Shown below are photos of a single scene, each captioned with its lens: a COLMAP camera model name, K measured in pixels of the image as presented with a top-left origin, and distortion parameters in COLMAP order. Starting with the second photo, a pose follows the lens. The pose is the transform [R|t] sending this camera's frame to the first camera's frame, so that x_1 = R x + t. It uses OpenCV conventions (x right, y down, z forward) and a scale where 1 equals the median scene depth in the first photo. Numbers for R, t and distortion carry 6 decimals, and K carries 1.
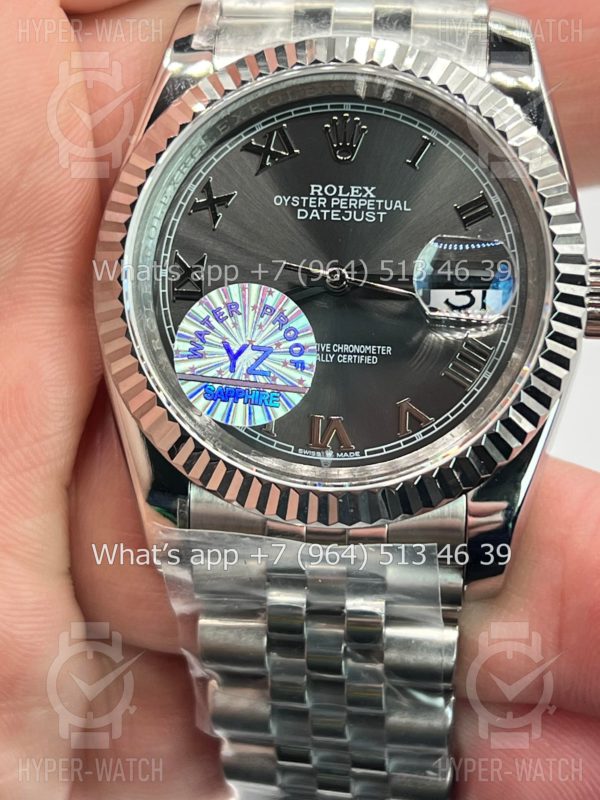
lens RADIAL K [[1856.1, 0, 303.7], [0, 1856.1, 394.2], [0, 0, 1]] dist [0.195262, 0.000000]
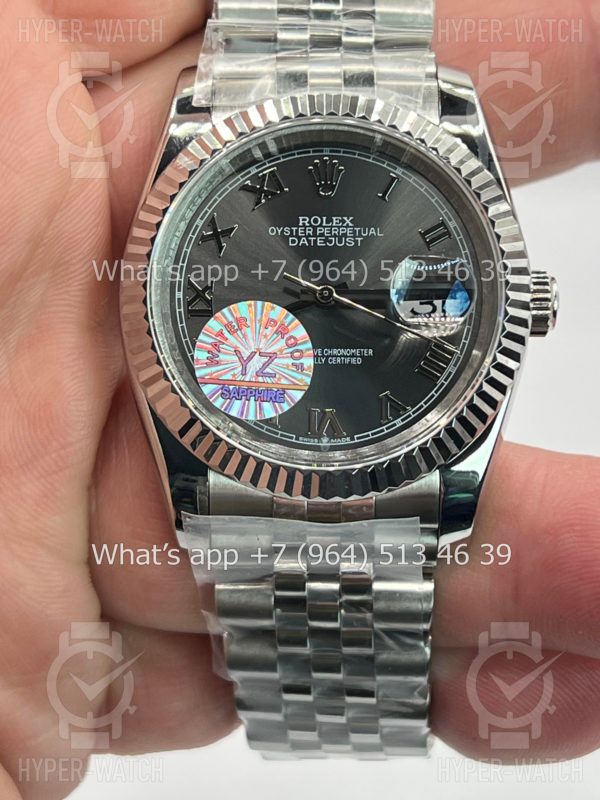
lens RADIAL K [[1856.1, 0, 296.4], [0, 1856.1, 404.4], [0, 0, 1]] dist [0.195262, 0.000000]
pose [[0.996511, -0.040118, 0.073190, -0.091315], [0.040598, 0.999163, -0.005079, 0.014263], [-0.072925, 0.008032, 0.997305, -0.196488]]
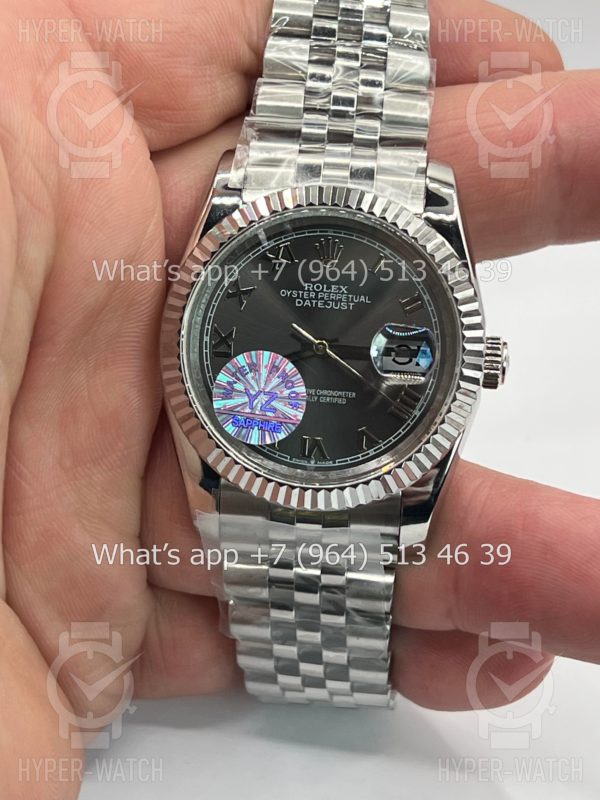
lens RADIAL K [[1856.1, 0, 303.9], [0, 1856.1, 427.4], [0, 0, 1]] dist [0.195262, 0.000000]
pose [[0.999674, 0.024713, 0.006434, -0.004028], [-0.025103, 0.997236, 0.069927, -0.102296], [-0.004688, -0.070066, 0.997531, -0.517906]]
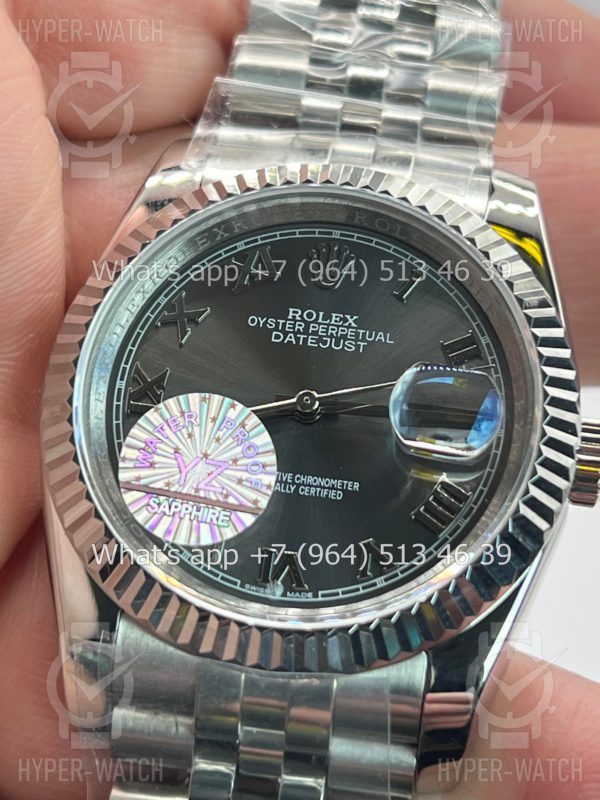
lens RADIAL K [[1856.1, 0, 307.4], [0, 1856.1, 398.4], [0, 0, 1]] dist [0.195262, 0.000000]
pose [[0.994938, 0.099905, -0.010873, 0.027675], [-0.099599, 0.965852, -0.239186, 0.154162], [-0.013394, 0.239058, 0.970913, 0.107863]]
